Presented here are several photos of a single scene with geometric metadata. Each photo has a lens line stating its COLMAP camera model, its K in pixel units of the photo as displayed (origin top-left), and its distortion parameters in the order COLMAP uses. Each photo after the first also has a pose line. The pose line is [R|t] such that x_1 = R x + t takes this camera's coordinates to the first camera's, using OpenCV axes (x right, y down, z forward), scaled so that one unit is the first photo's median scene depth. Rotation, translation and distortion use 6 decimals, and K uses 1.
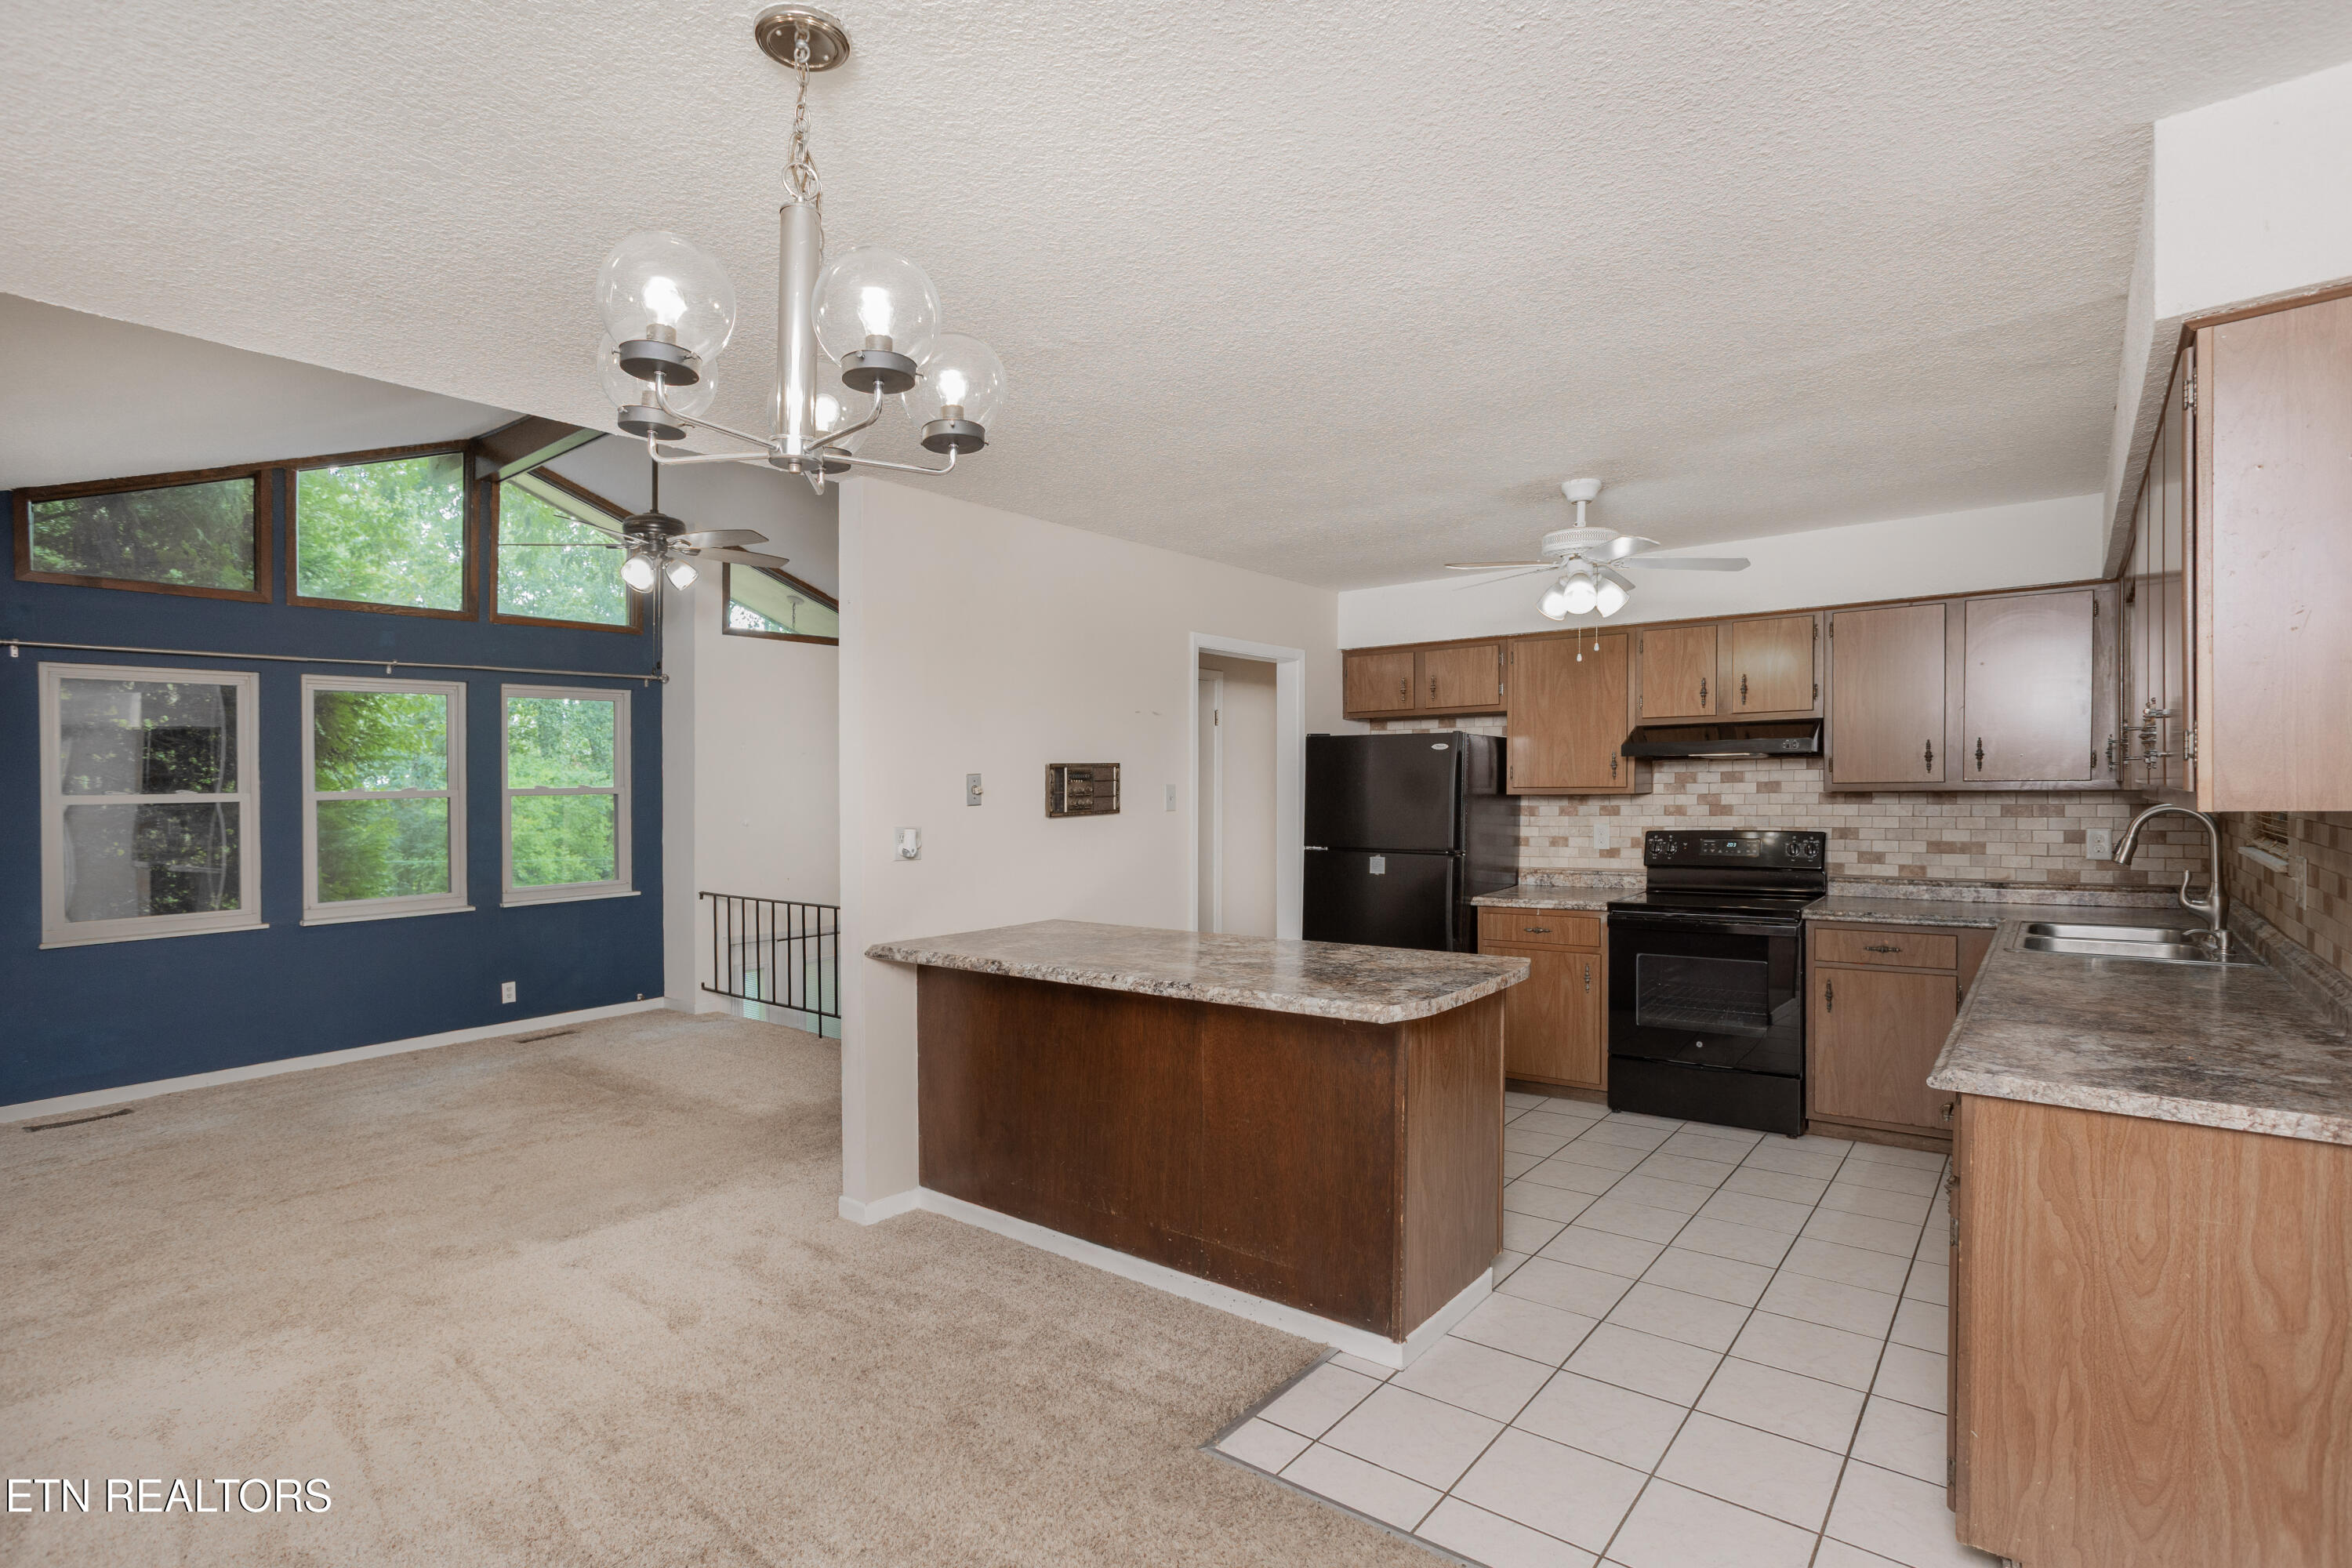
lens RADIAL K [[1139.9, 0, 1166.3], [0, 1139.9, 771.2], [0, 0, 1]] dist [-0.033567, 0.023977]
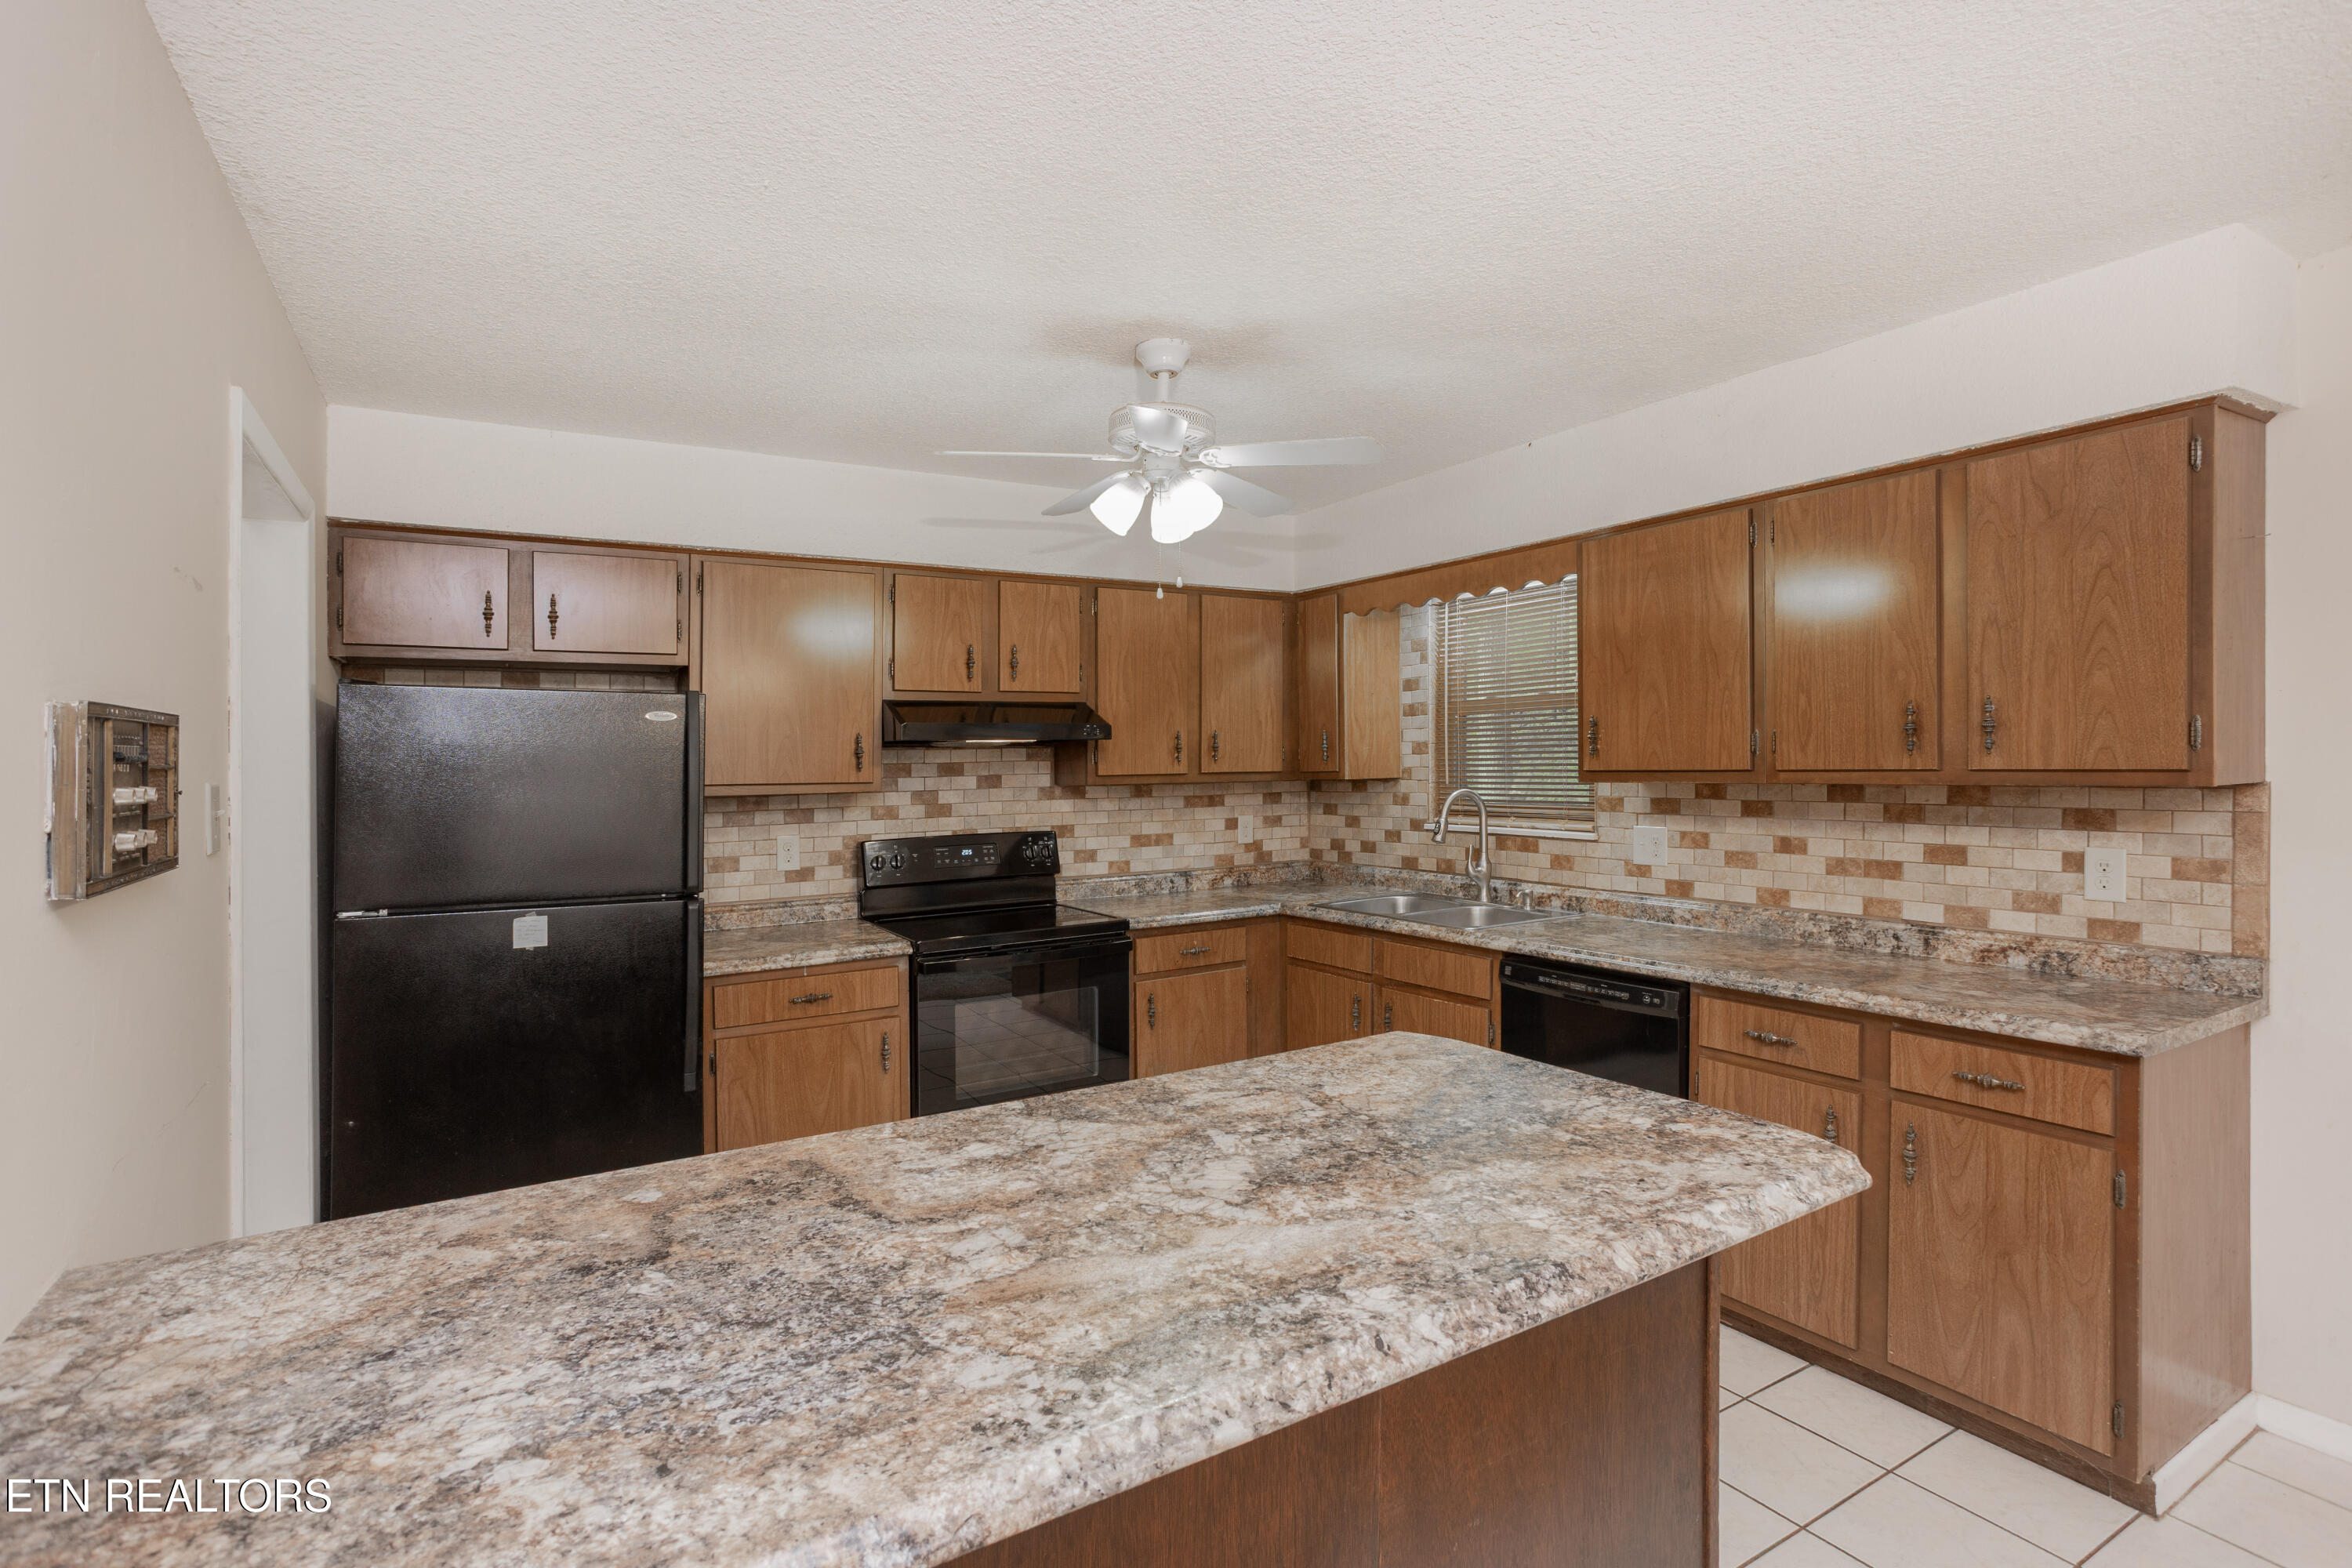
lens RADIAL K [[1139.9, 0, 1166.3], [0, 1139.9, 771.2], [0, 0, 1]] dist [-0.033567, 0.023977]
pose [[0.335530, 0.008548, 0.941991, -0.231032], [0.000329, 0.999958, -0.009191, 0.014239], [-0.942029, 0.003394, 0.335513, 0.590499]]
